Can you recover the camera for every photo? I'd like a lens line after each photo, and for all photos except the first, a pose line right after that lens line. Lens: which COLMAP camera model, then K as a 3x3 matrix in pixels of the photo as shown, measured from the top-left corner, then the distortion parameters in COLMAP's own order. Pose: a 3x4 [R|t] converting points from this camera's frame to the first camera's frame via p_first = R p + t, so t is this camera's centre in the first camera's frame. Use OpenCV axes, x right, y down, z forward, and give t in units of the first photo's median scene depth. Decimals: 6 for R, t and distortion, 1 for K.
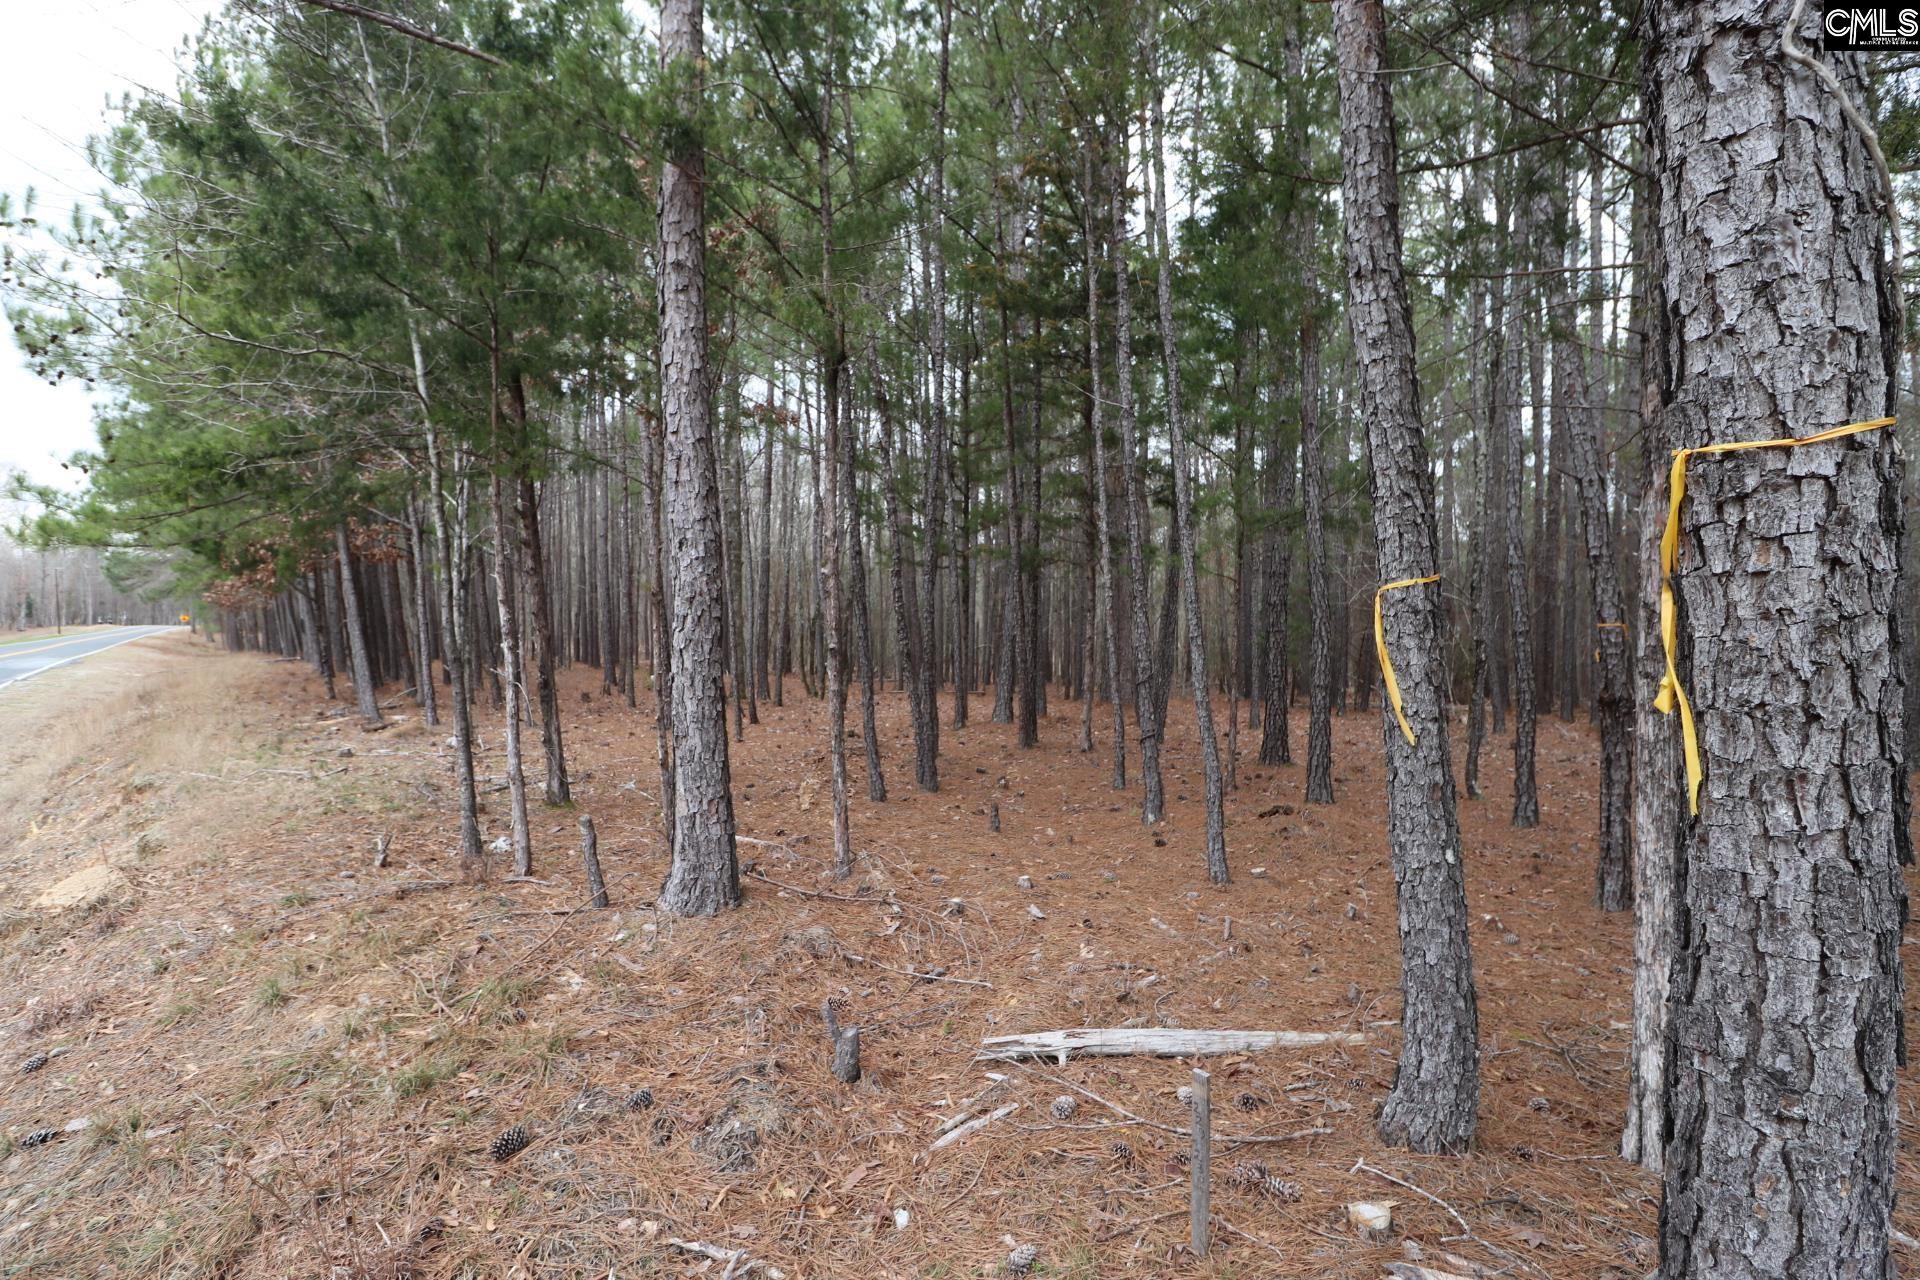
lens RADIAL K [[889.3, 0, 959.7], [0, 889.3, 629.0], [0, 0, 1]] dist [-0.005645, -0.010230]
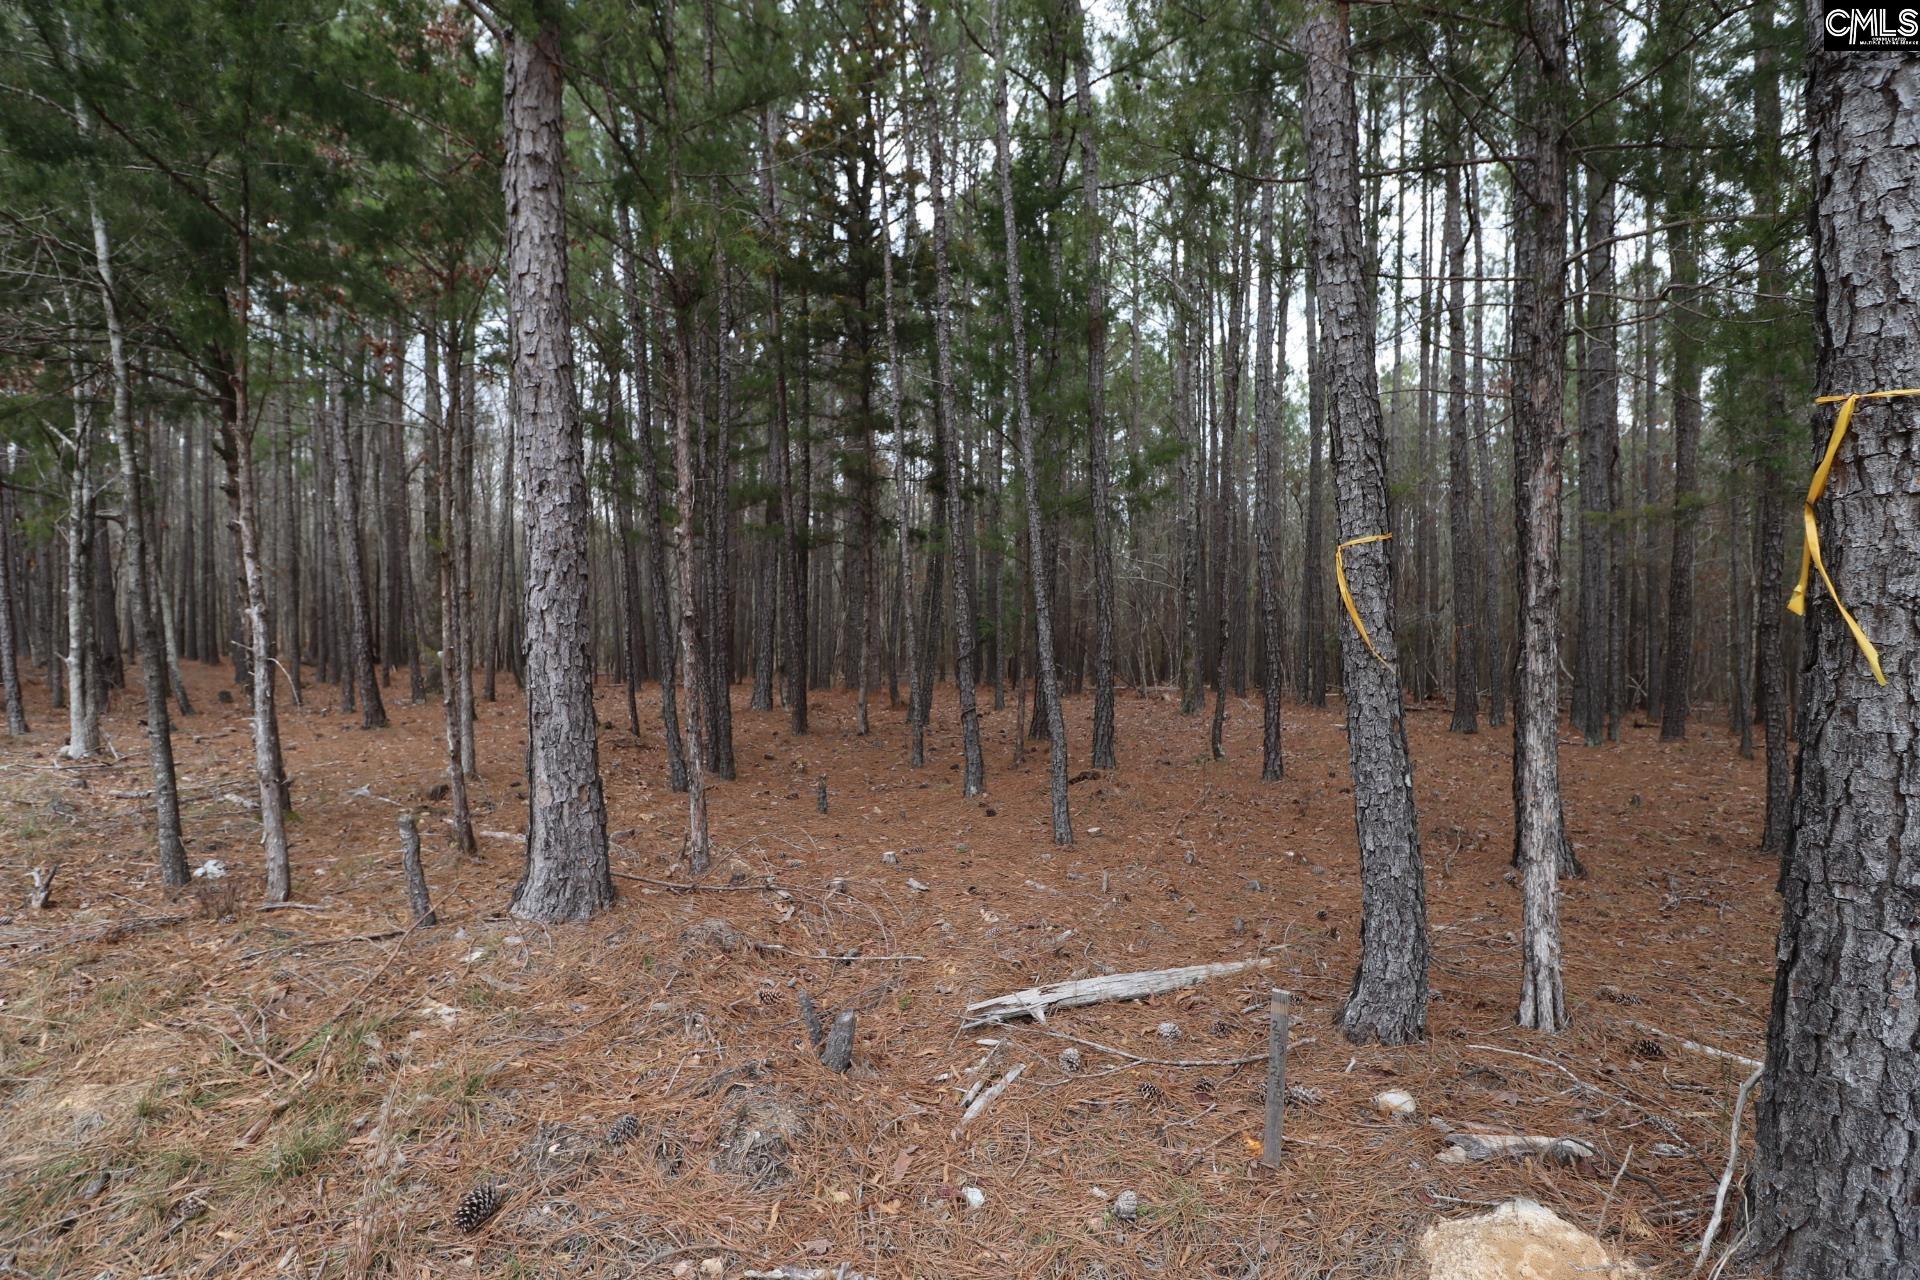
lens RADIAL K [[889.3, 0, 980.6], [0, 889.3, 623.9], [0, 0, 1]] dist [-0.005645, -0.010230]
pose [[0.945720, -0.000004, 0.324983, -0.302017], [-0.001756, 0.999985, 0.005125, 0.046849], [-0.324979, -0.005418, 0.945706, 0.096492]]
